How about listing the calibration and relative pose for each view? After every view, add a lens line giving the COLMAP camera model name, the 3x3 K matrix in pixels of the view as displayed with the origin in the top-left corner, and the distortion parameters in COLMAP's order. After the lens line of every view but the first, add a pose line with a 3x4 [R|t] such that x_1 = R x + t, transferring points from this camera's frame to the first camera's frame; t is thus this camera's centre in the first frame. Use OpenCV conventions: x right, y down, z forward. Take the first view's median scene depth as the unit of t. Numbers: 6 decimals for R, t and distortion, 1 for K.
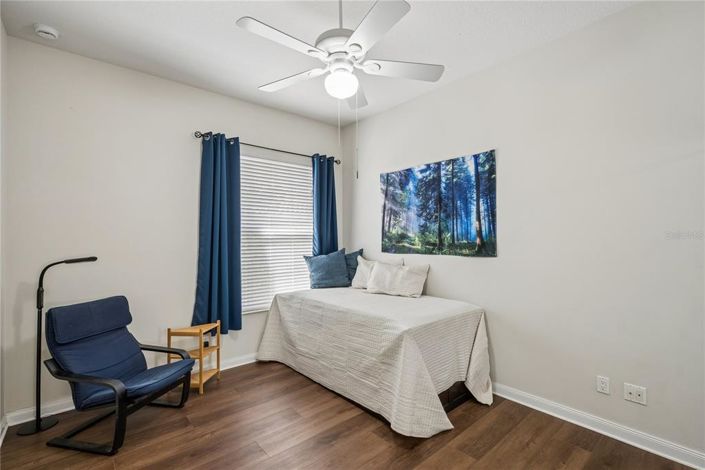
lens RADIAL K [[323.7, 0, 351.6], [0, 323.7, 235.1], [0, 0, 1]] dist [-0.007037, 0.001703]
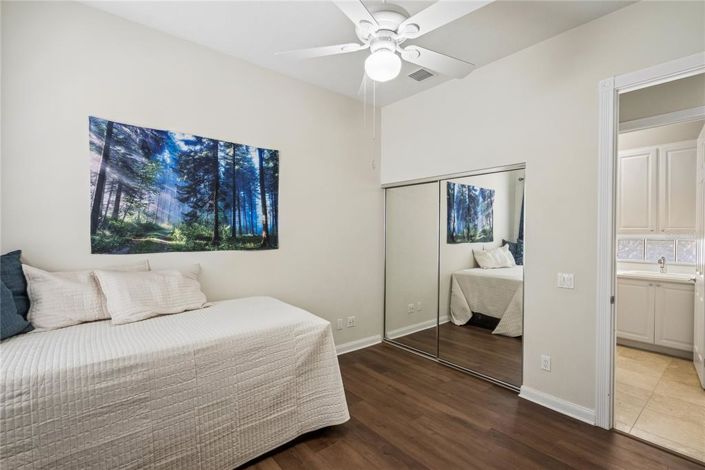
lens RADIAL K [[323.7, 0, 353.6], [0, 323.7, 236.5], [0, 0, 1]] dist [-0.007037, 0.001703]
pose [[0.016005, -0.005983, 0.999854, -0.550810], [-0.017066, 0.999835, 0.006256, 0.012193], [-0.999726, -0.017163, 0.015901, 0.613368]]
